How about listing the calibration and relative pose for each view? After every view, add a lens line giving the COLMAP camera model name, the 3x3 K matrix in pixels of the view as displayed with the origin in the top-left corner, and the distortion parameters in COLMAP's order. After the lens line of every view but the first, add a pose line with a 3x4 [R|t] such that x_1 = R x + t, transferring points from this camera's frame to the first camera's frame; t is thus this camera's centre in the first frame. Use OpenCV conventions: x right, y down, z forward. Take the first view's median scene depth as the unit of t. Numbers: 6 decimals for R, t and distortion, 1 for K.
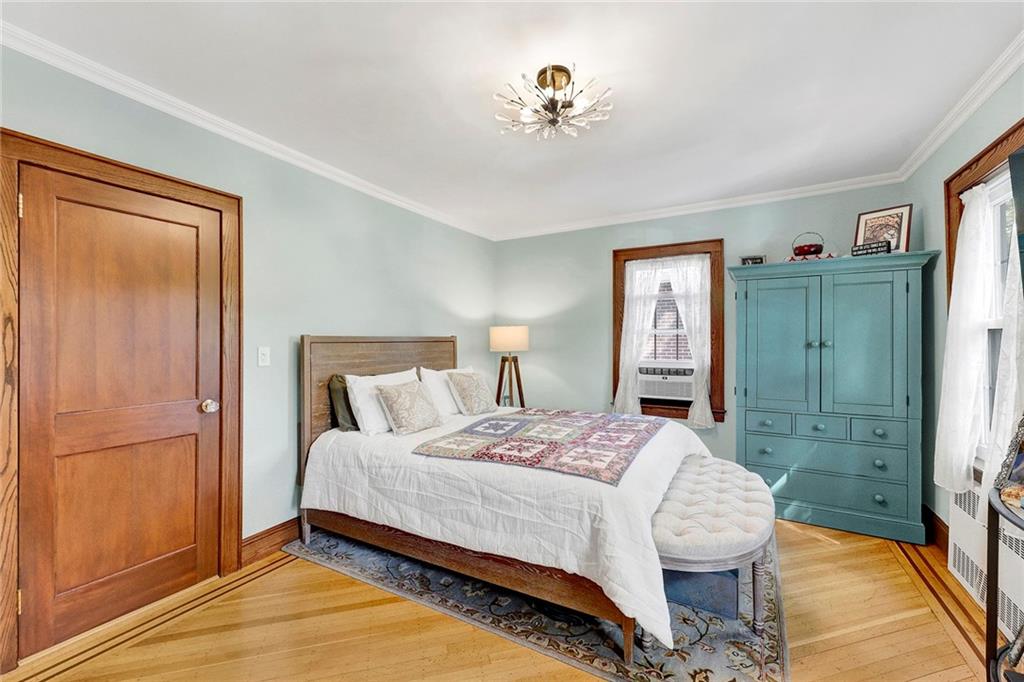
lens RADIAL K [[432.0, 0, 491.4], [0, 432.0, 338.2], [0, 0, 1]] dist [0.001467, 0.000267]
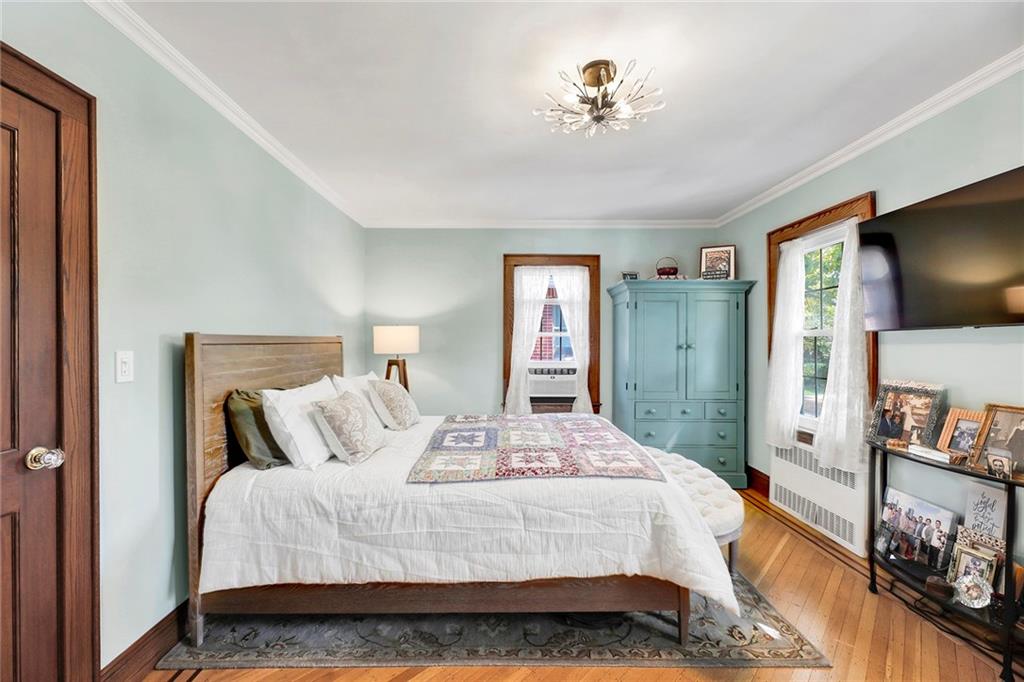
lens RADIAL K [[432.6, 0, 501.7], [0, 432.6, 341.8], [0, 0, 1]] dist [-0.002063, -0.000469]
pose [[0.856714, 0.005117, 0.515766, -0.392385], [-0.008161, 0.999960, 0.003634, 0.000264], [-0.515727, -0.007323, 0.856722, 0.200338]]
